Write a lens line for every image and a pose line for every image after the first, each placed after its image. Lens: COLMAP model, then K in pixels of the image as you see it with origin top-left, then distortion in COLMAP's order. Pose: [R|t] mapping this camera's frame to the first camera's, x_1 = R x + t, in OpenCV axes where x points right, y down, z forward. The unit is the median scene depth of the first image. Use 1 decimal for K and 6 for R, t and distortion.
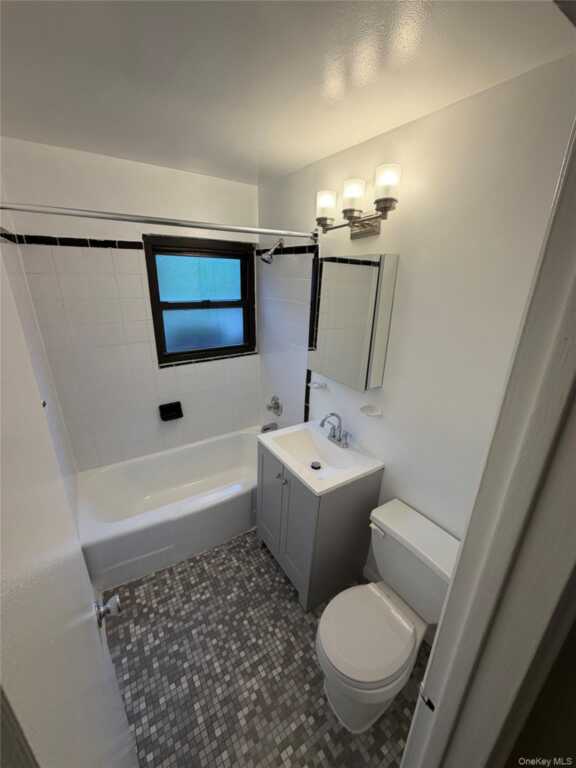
lens RADIAL K [[305.4, 0, 286.7], [0, 305.4, 379.3], [0, 0, 1]] dist [-0.001101, 0.000227]
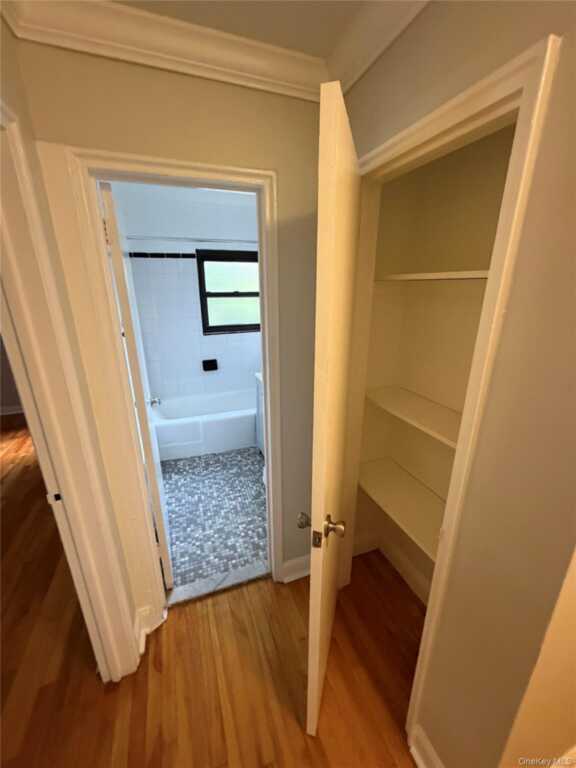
lens RADIAL K [[305.4, 0, 286.7], [0, 305.4, 379.3], [0, 0, 1]] dist [-0.001101, 0.000227]
pose [[0.976223, 0.036764, -0.213628, 0.413058], [-0.044865, 0.998441, -0.033197, 0.276120], [0.212075, 0.041992, 0.976351, -0.501400]]
